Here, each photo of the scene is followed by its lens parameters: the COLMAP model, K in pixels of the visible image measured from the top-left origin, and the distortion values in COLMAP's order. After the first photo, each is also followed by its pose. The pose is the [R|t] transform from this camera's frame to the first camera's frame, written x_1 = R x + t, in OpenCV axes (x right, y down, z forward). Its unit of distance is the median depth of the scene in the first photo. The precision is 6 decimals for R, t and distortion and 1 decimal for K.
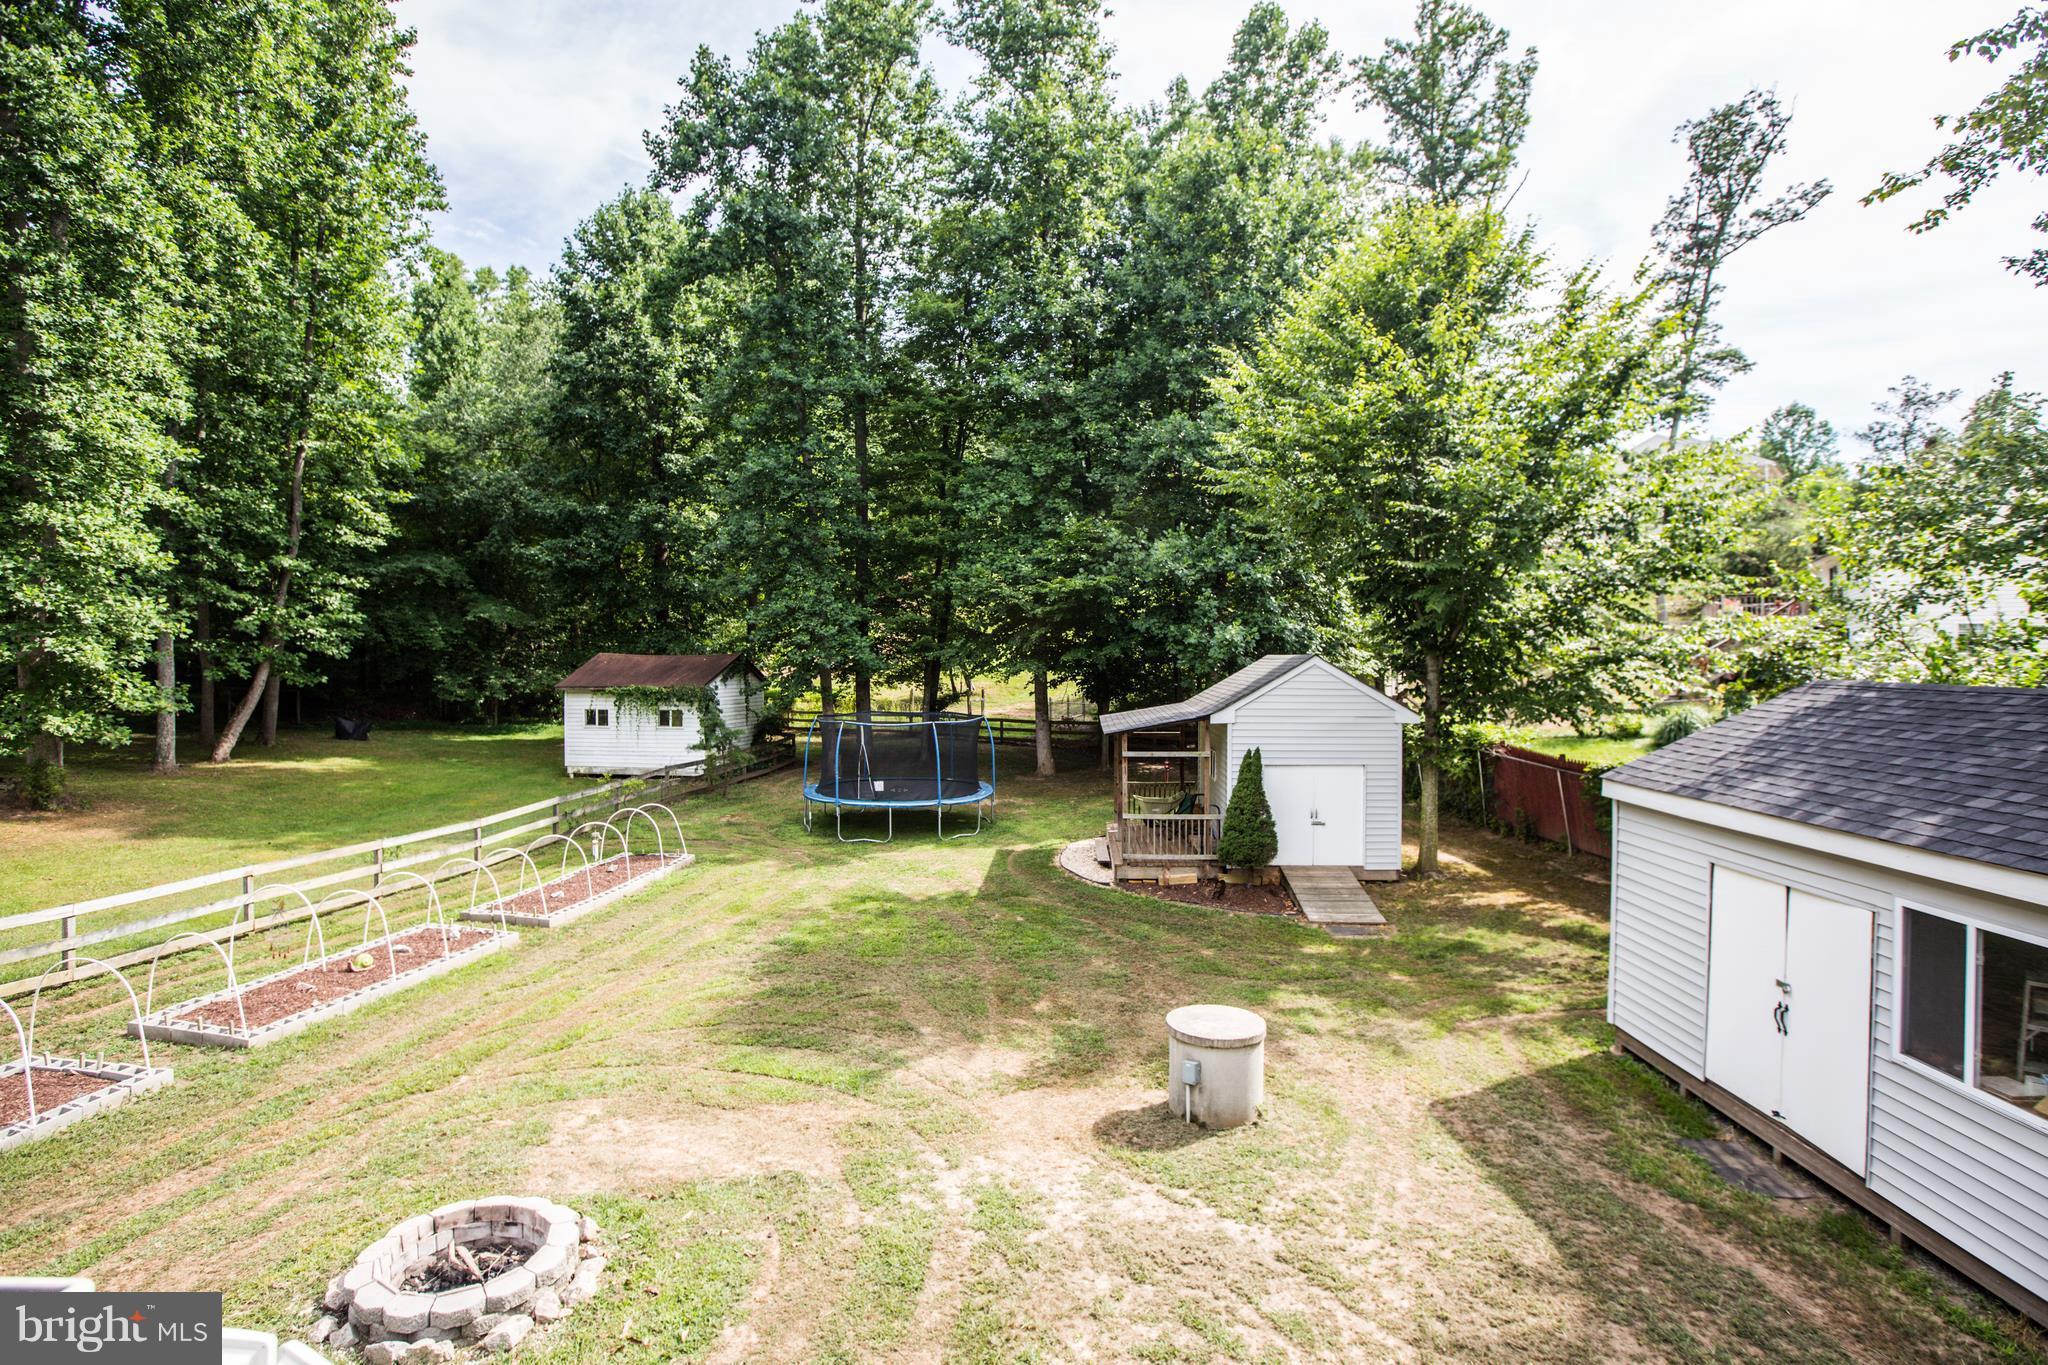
lens RADIAL K [[1070.8, 0, 1032.0], [0, 1070.8, 656.6], [0, 0, 1]] dist [-0.053560, 0.042115]
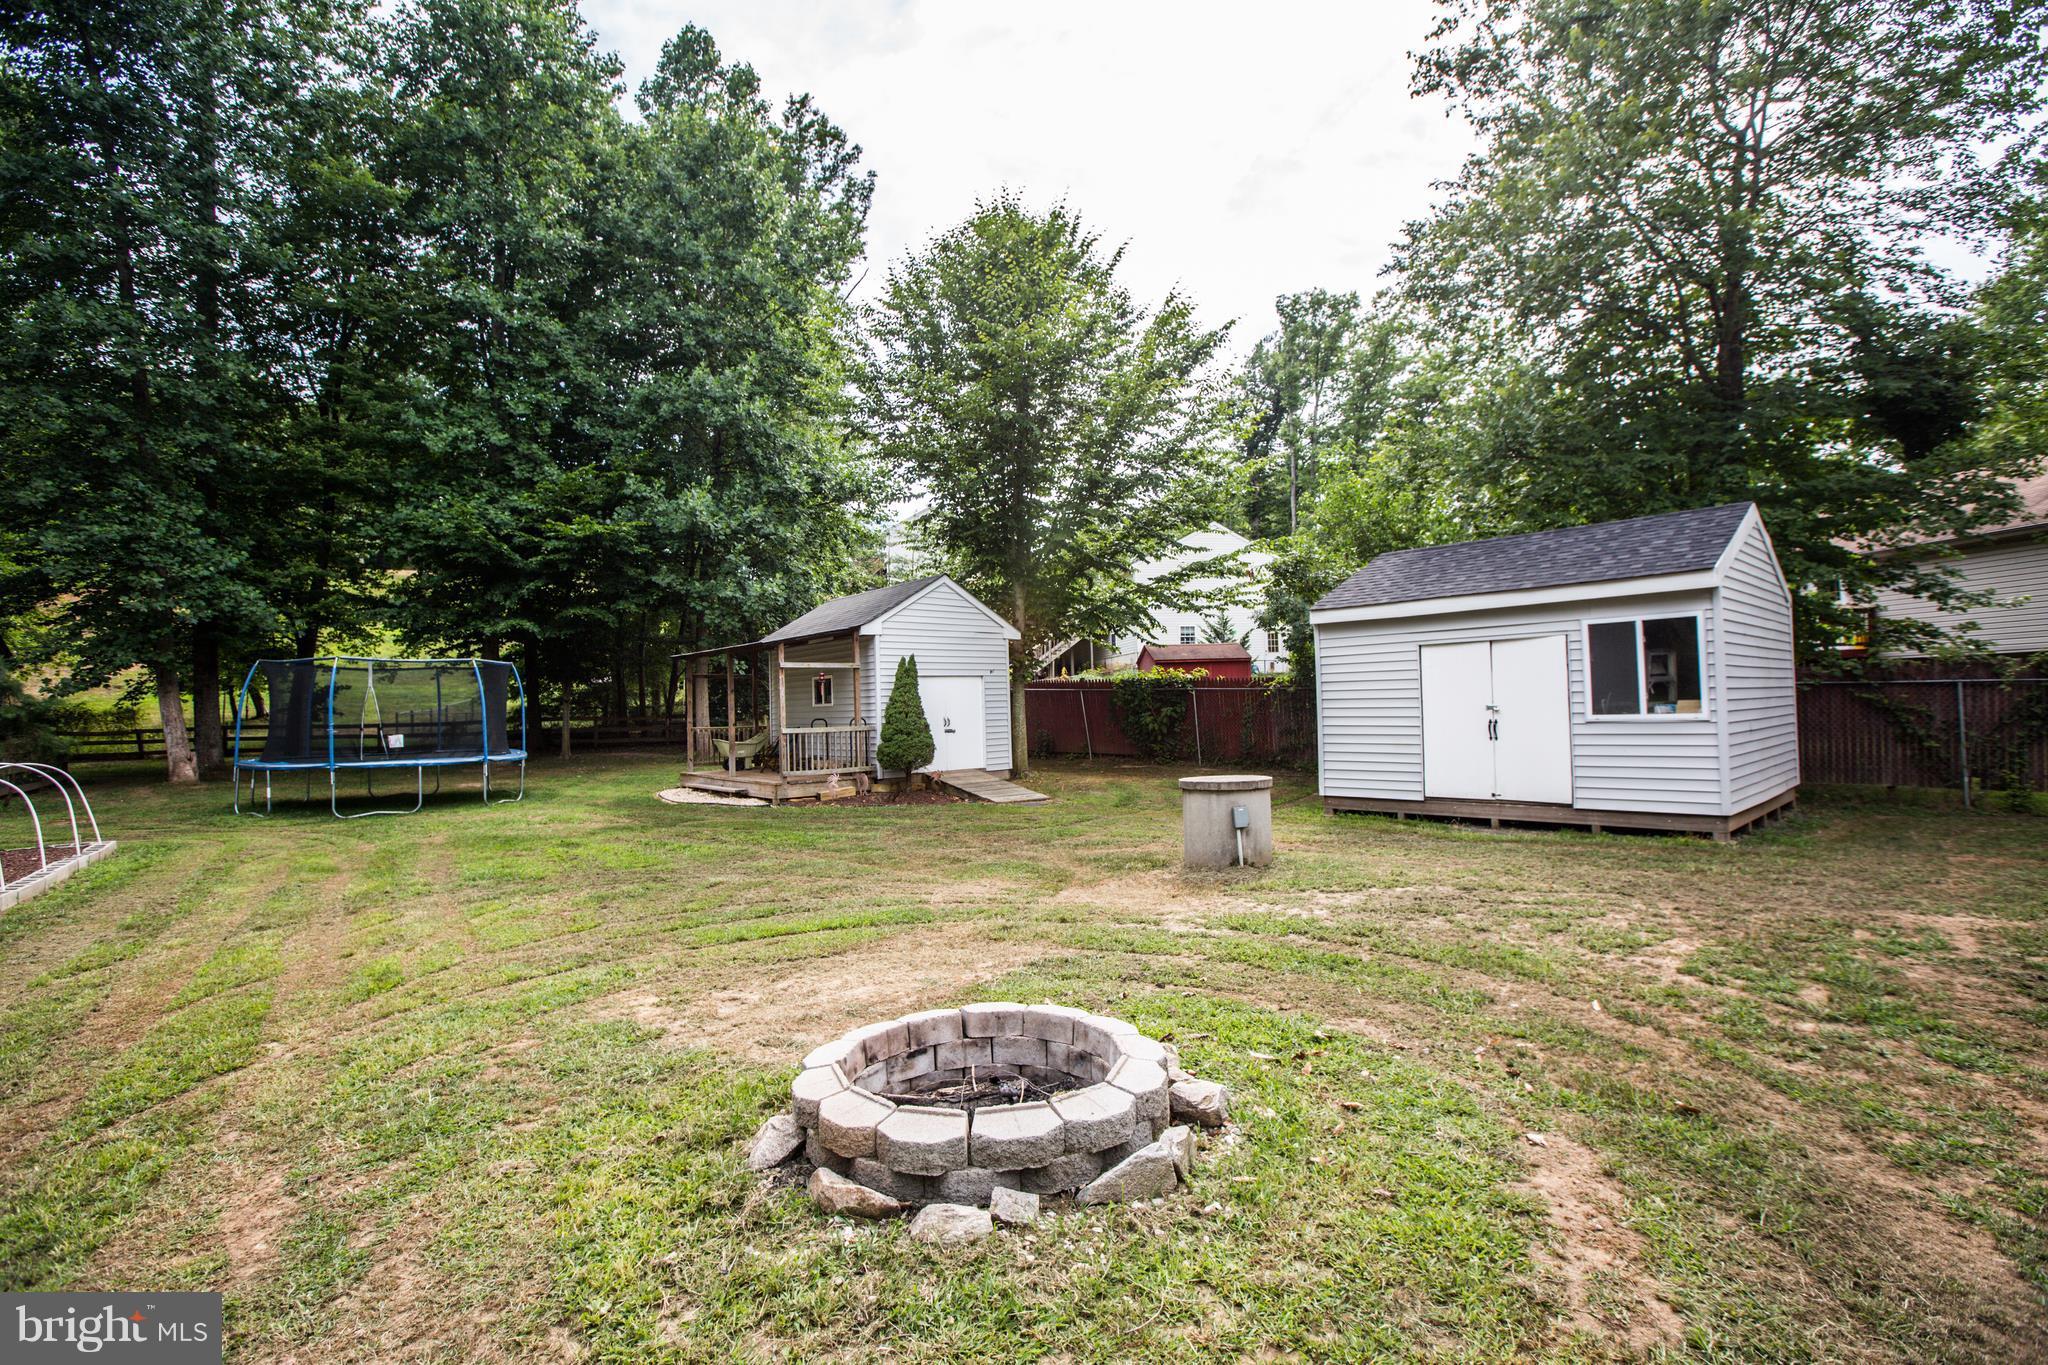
lens RADIAL K [[965.0, 0, 1024.0], [0, 965.0, 682.5], [0, 0, 1]] dist [-0.043770, 0.027948]
pose [[0.718876, 0.000562, 0.695138, -0.361059], [0.043194, 0.998031, -0.045476, 0.158257], [-0.693795, 0.062717, 0.717436, 0.247875]]
